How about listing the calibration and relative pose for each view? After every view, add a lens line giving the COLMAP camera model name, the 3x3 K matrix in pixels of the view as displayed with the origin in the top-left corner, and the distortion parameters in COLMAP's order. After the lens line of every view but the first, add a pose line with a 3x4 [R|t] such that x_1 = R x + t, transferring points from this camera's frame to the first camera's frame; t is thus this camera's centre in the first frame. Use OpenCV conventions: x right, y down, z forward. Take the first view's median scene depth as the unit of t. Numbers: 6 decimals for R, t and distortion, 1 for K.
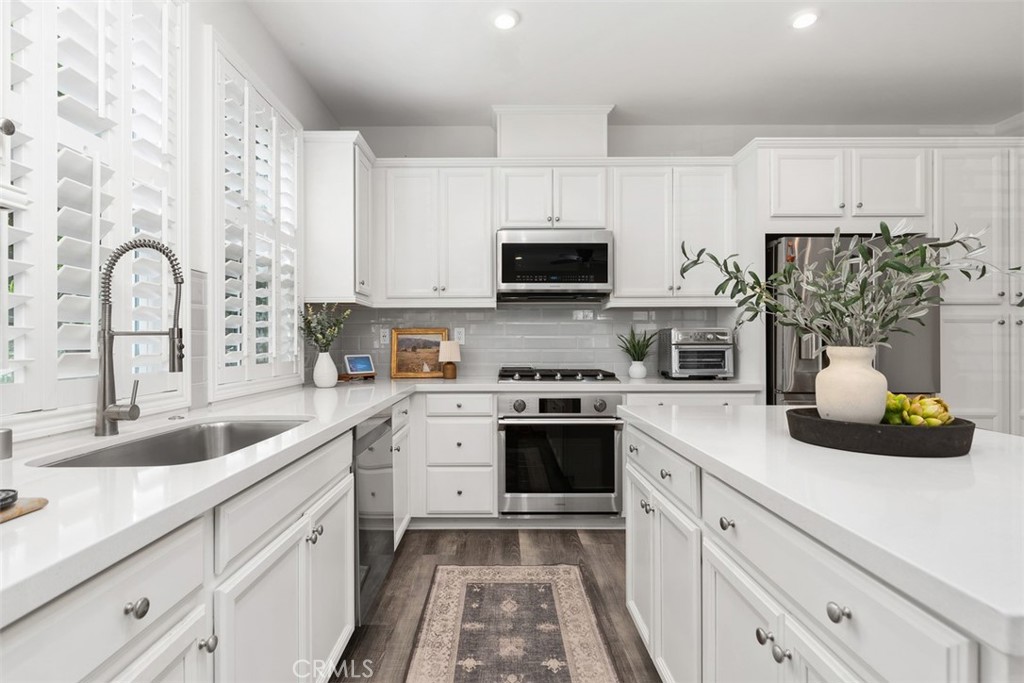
lens RADIAL K [[505.5, 0, 507.9], [0, 505.5, 343.4], [0, 0, 1]] dist [0.001148, 0.000188]
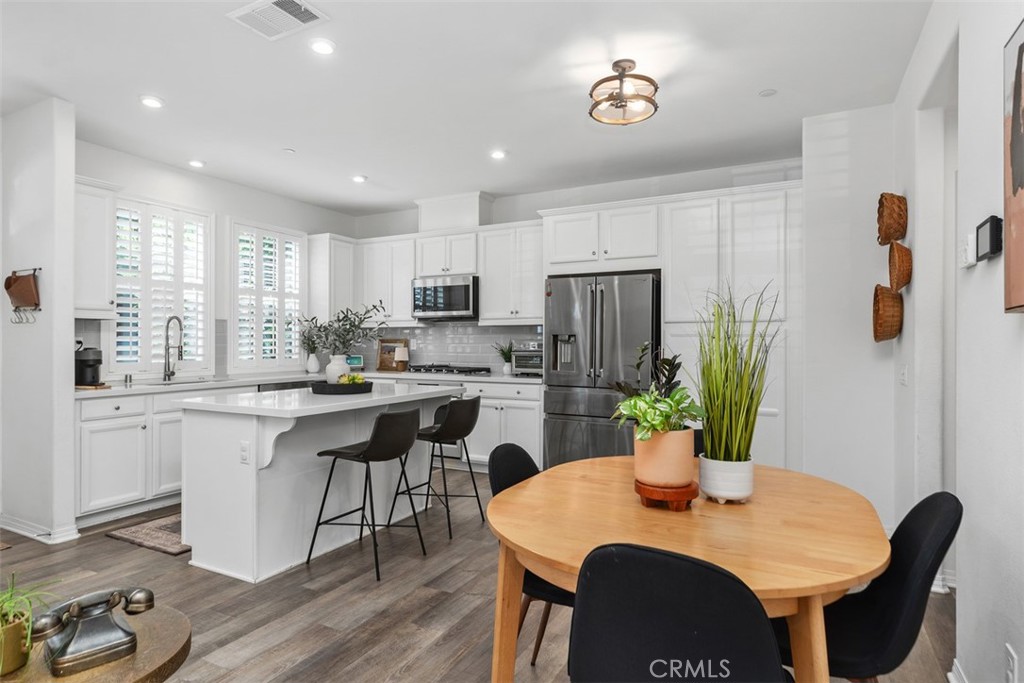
lens RADIAL K [[580.2, 0, 512.0], [0, 580.2, 341.5], [0, 0, 1]] dist [0.061727, 0.000157]
pose [[0.887813, 0.001078, -0.460204, 1.206740], [-0.003858, 0.999980, -0.005101, -0.018529], [0.460189, 0.006304, 0.887799, -0.539754]]
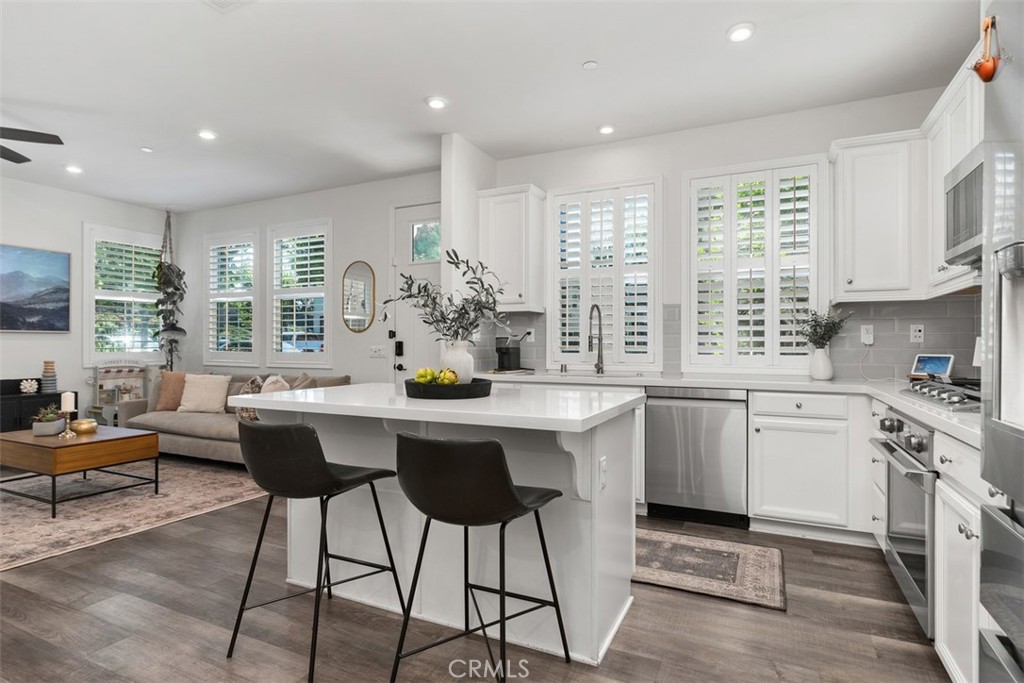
lens RADIAL K [[536.0, 0, 508.5], [0, 536.0, 341.0], [0, 0, 1]] dist [0.000649, 0.000779]
pose [[-0.439269, -0.008158, -0.898319, 0.971460], [-0.005132, 0.999965, -0.006572, 0.010697], [0.898341, 0.001723, -0.439295, 0.848590]]
